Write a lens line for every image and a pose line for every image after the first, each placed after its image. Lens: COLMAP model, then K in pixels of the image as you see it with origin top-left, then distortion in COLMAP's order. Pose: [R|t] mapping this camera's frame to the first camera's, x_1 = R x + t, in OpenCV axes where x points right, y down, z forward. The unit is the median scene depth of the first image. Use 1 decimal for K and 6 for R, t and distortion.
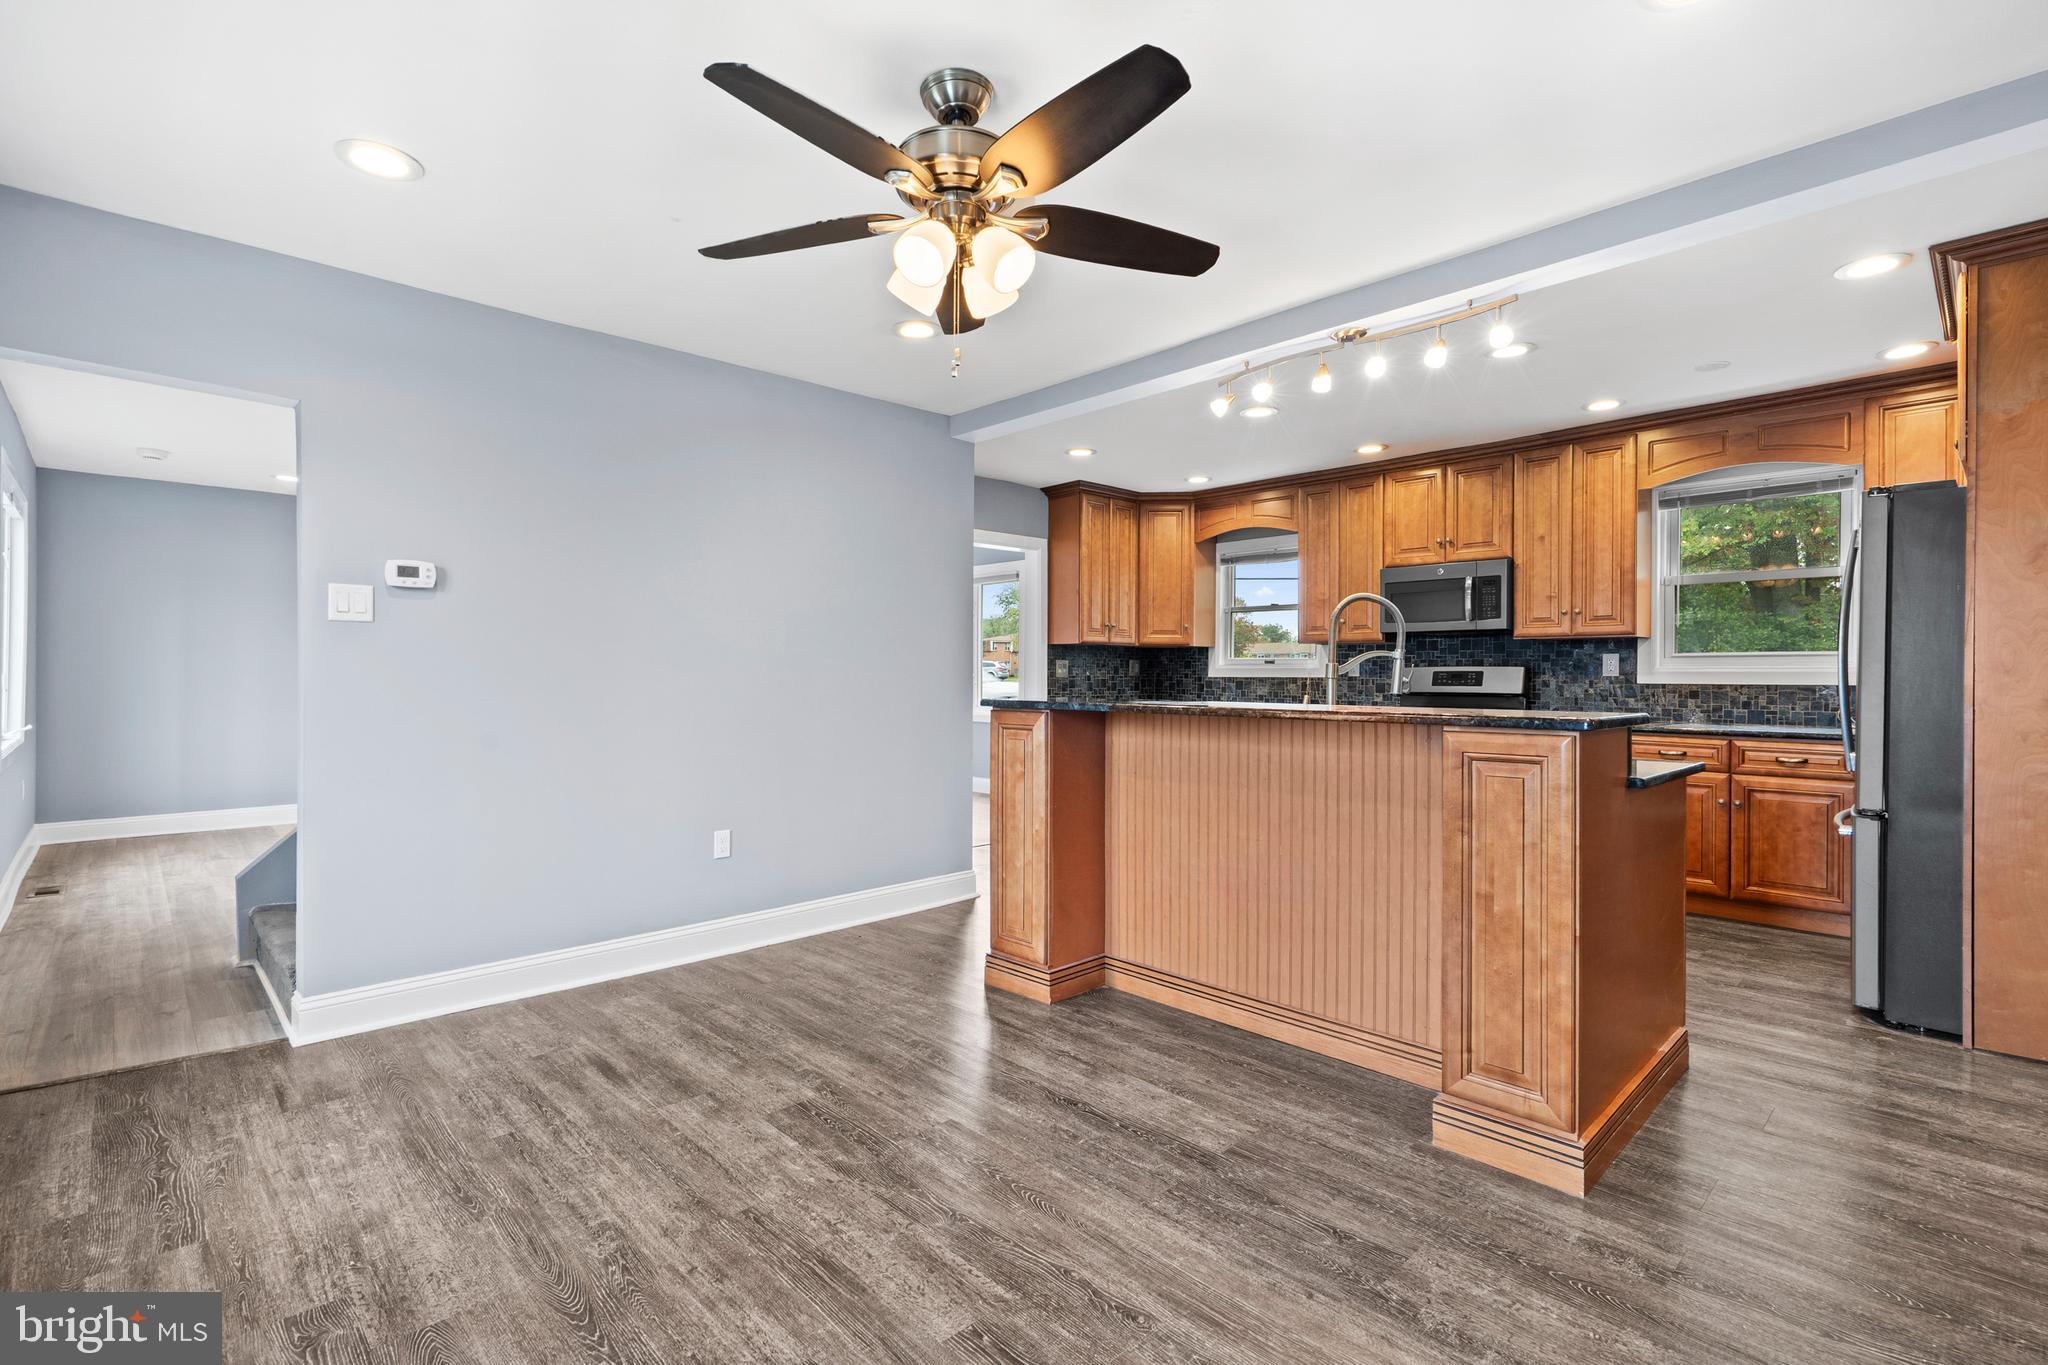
lens RADIAL K [[950.2, 0, 1027.4], [0, 950.2, 679.0], [0, 0, 1]] dist [-0.004110, 0.003759]
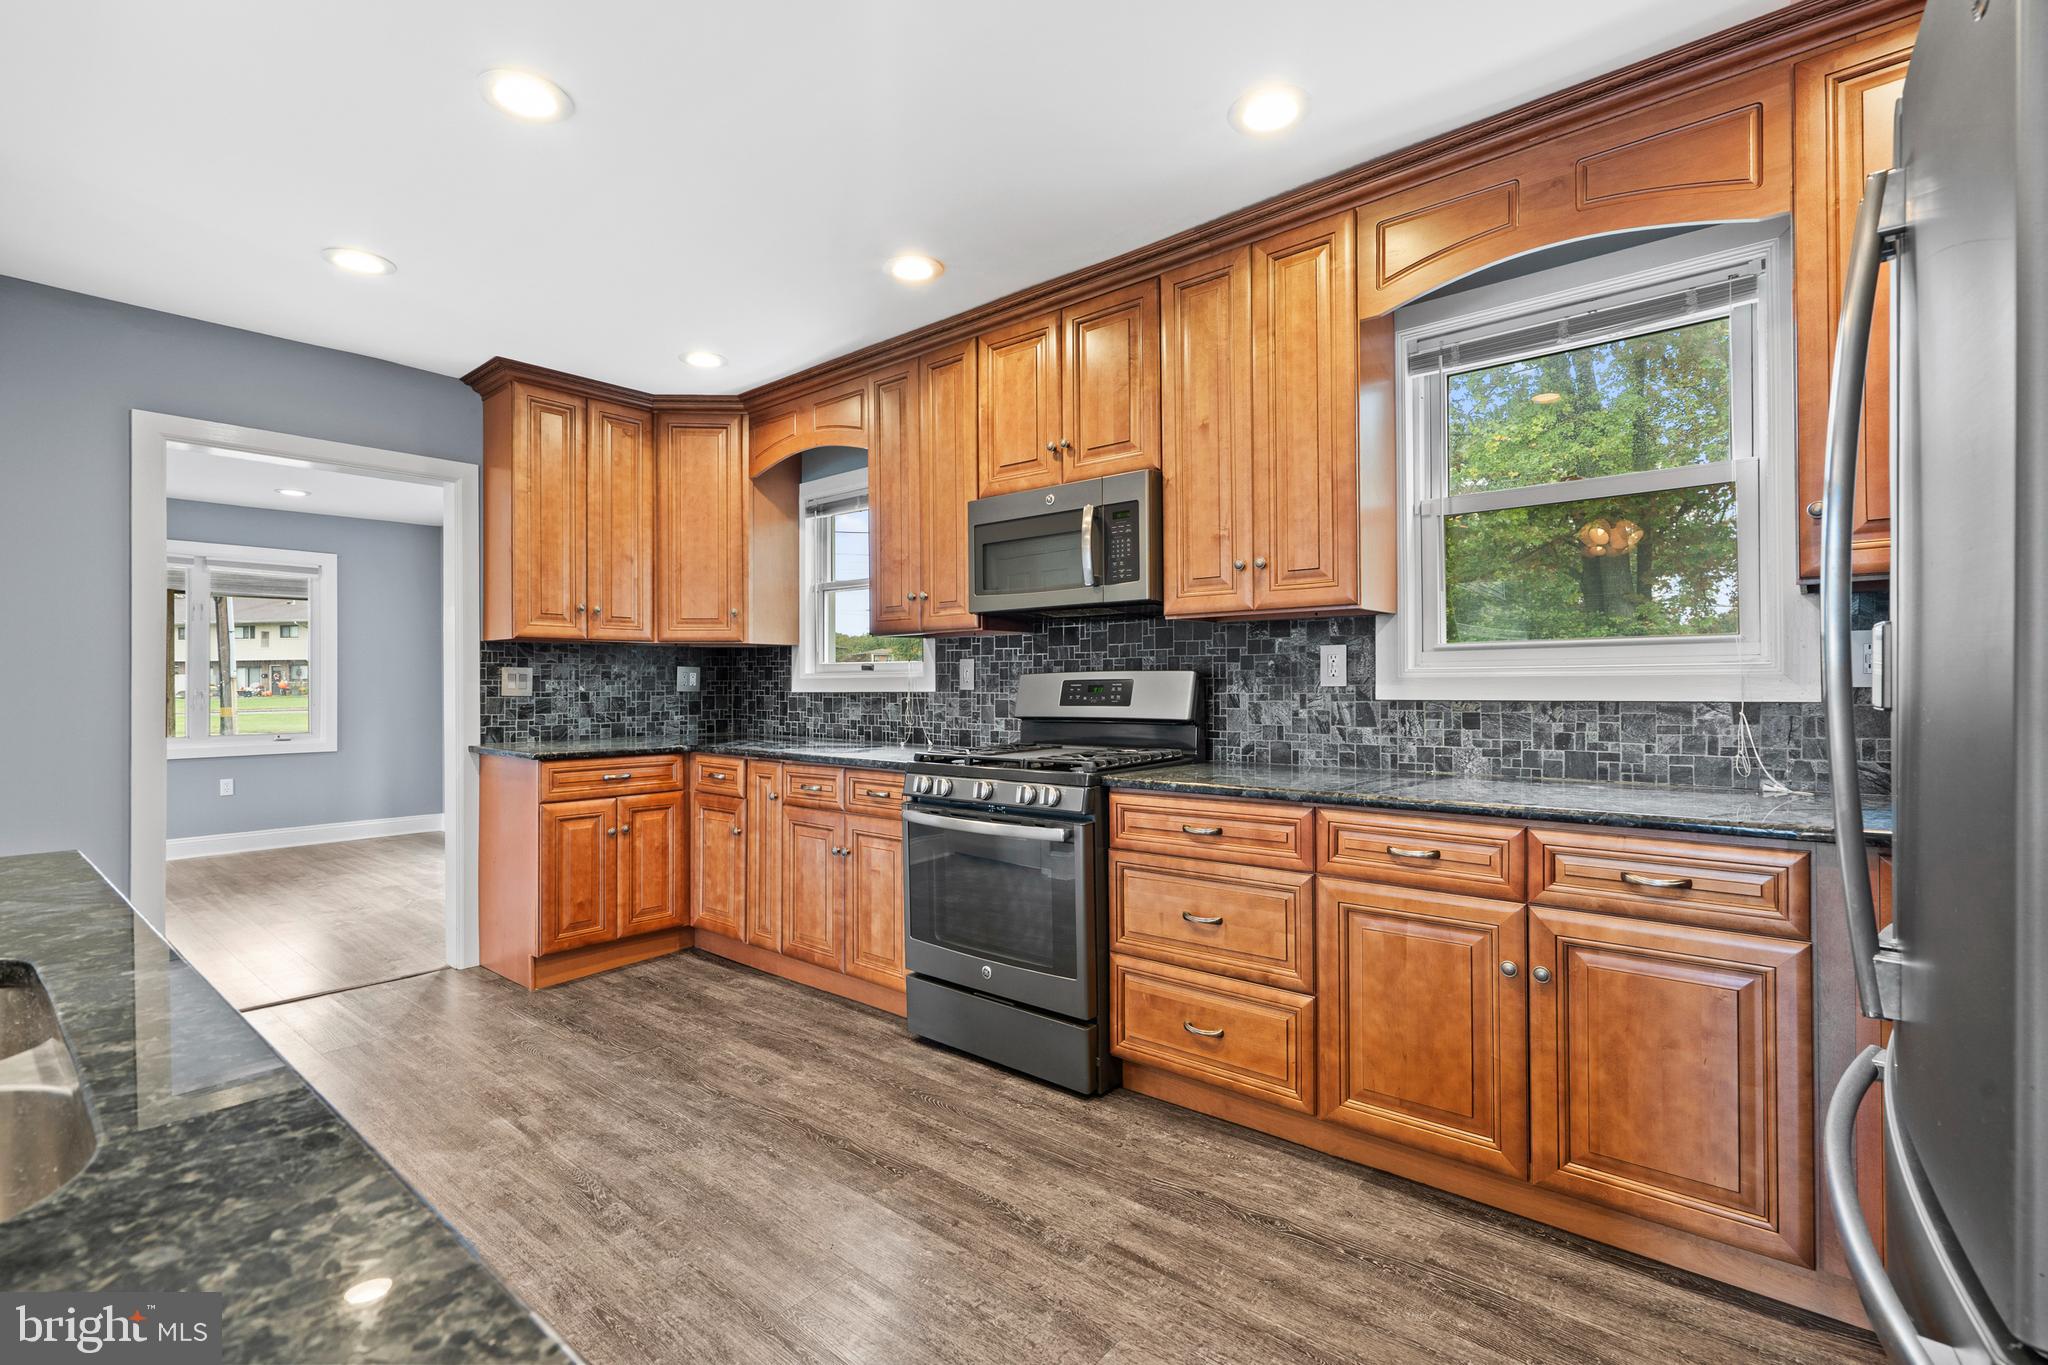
lens RADIAL K [[950.2, 0, 1017.9], [0, 950.2, 684.7], [0, 0, 1]] dist [-0.004110, 0.003759]
pose [[0.993694, -0.010464, 0.111632, 0.374524], [0.011117, 0.999924, -0.005236, -0.003098], [-0.111569, 0.006444, 0.993736, 0.480483]]
